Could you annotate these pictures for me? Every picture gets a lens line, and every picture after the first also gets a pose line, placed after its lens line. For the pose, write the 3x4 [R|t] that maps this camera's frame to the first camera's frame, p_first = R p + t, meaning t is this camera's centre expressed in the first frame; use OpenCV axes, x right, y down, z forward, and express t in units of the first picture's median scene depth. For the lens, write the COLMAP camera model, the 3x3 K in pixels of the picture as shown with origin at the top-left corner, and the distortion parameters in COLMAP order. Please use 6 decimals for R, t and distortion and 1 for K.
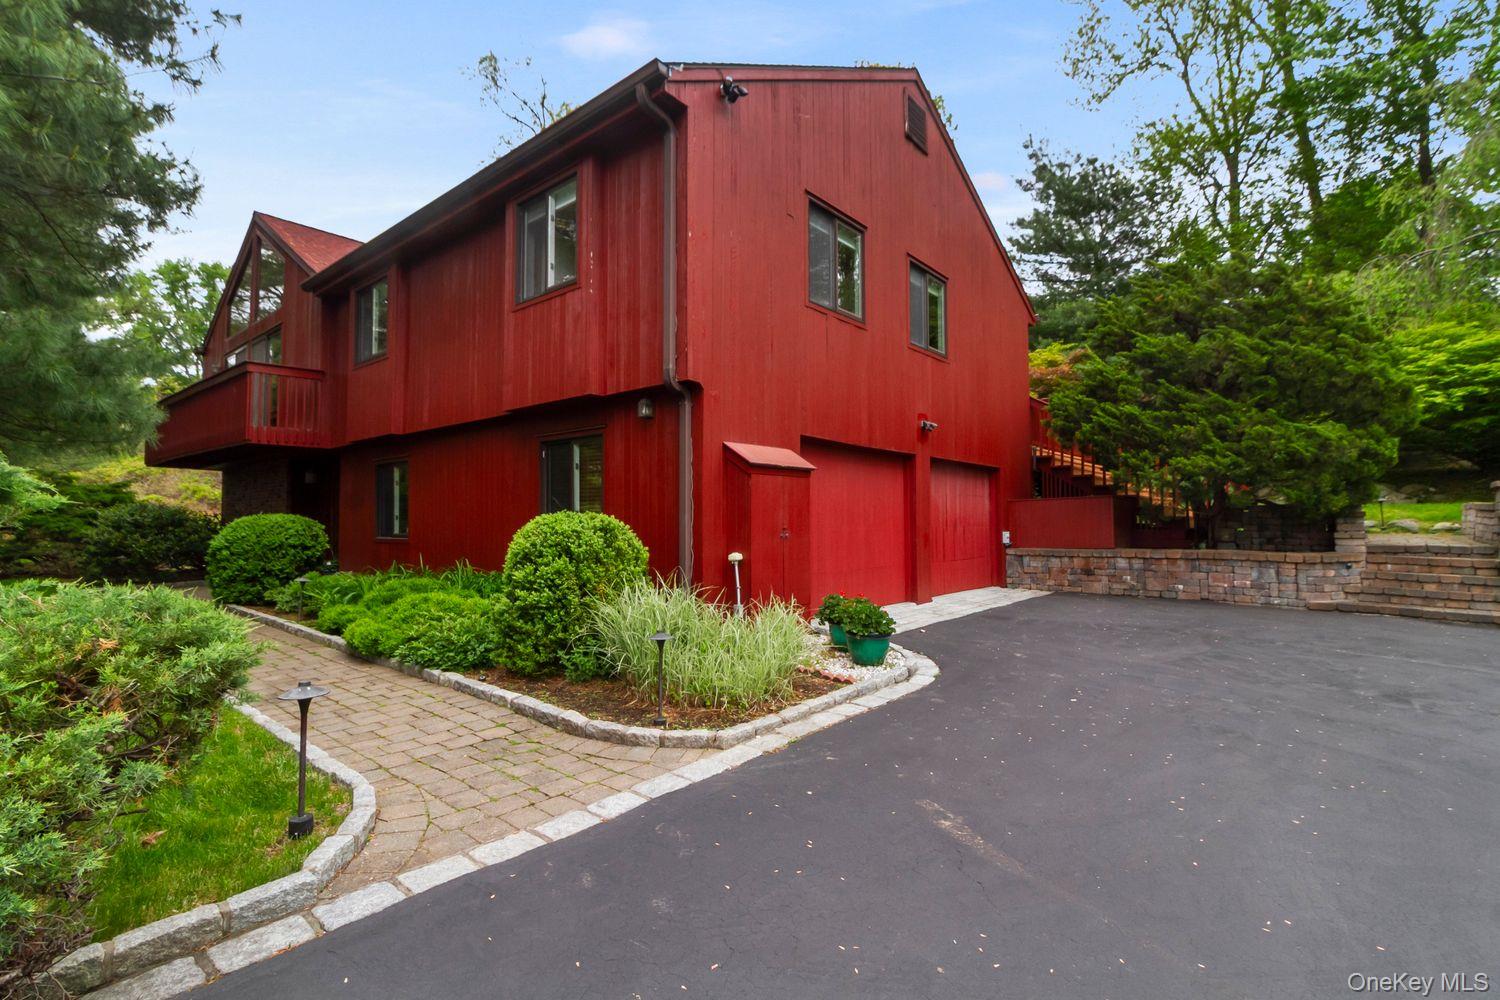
lens RADIAL K [[689.4, 0, 759.2], [0, 689.4, 486.9], [0, 0, 1]] dist [0.008741, -0.000063]
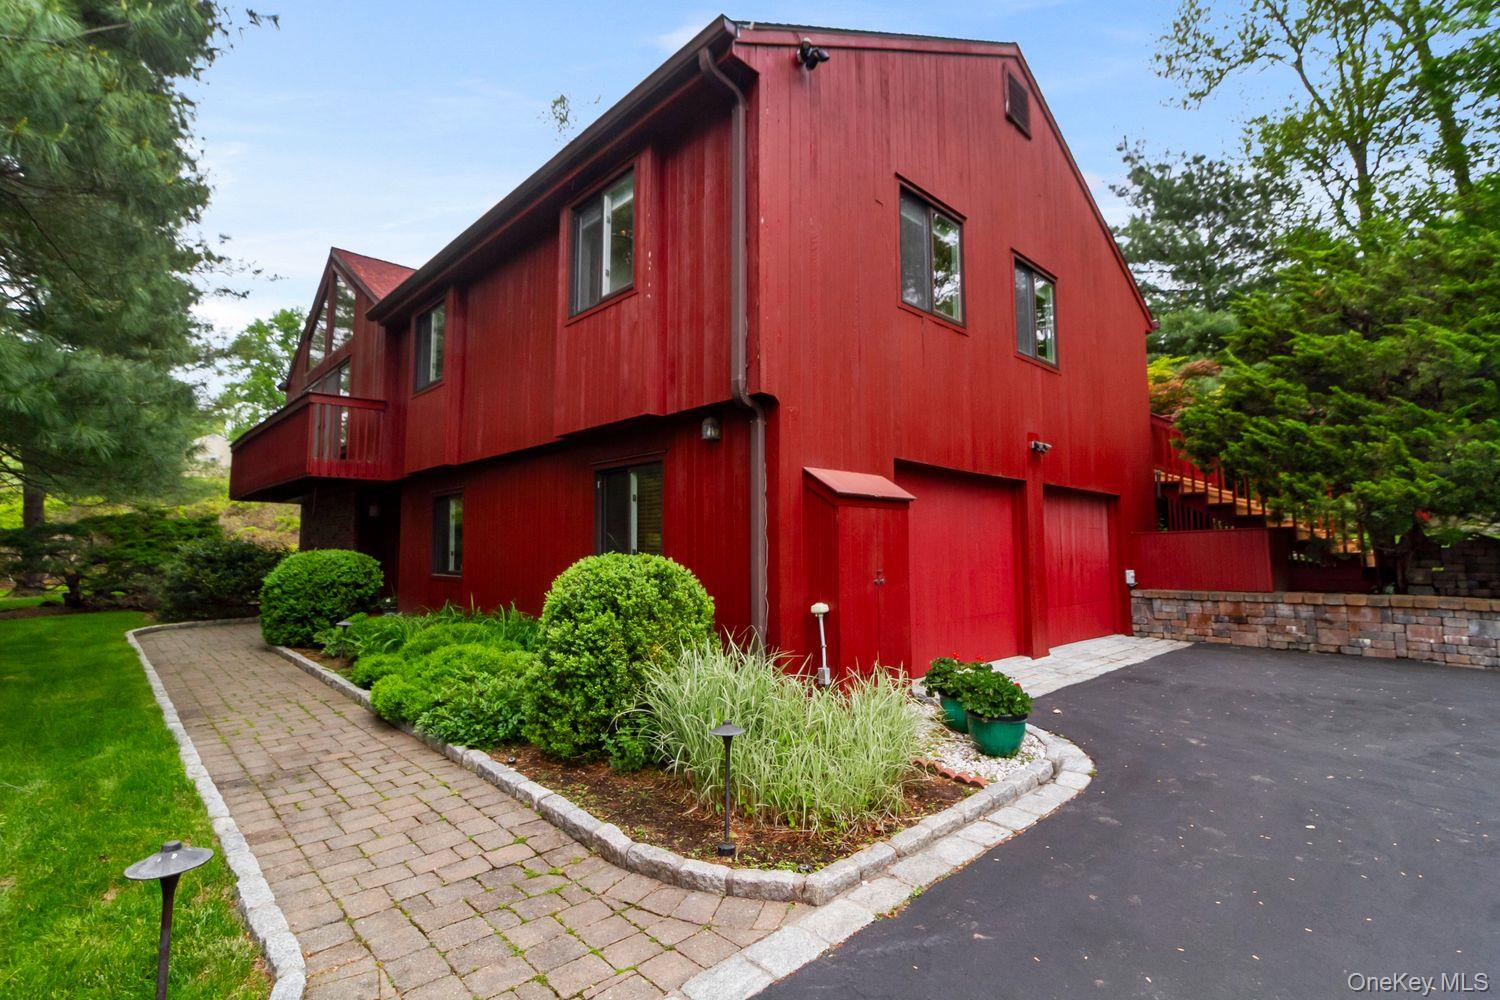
lens RADIAL K [[689.4, 0, 750.9], [0, 689.4, 495.1], [0, 0, 1]] dist [0.008741, -0.000063]
pose [[0.993507, -0.007358, -0.113533, -0.015595], [0.003939, 0.999533, -0.030307, -0.005329], [0.113703, 0.029663, 0.993072, 0.126377]]
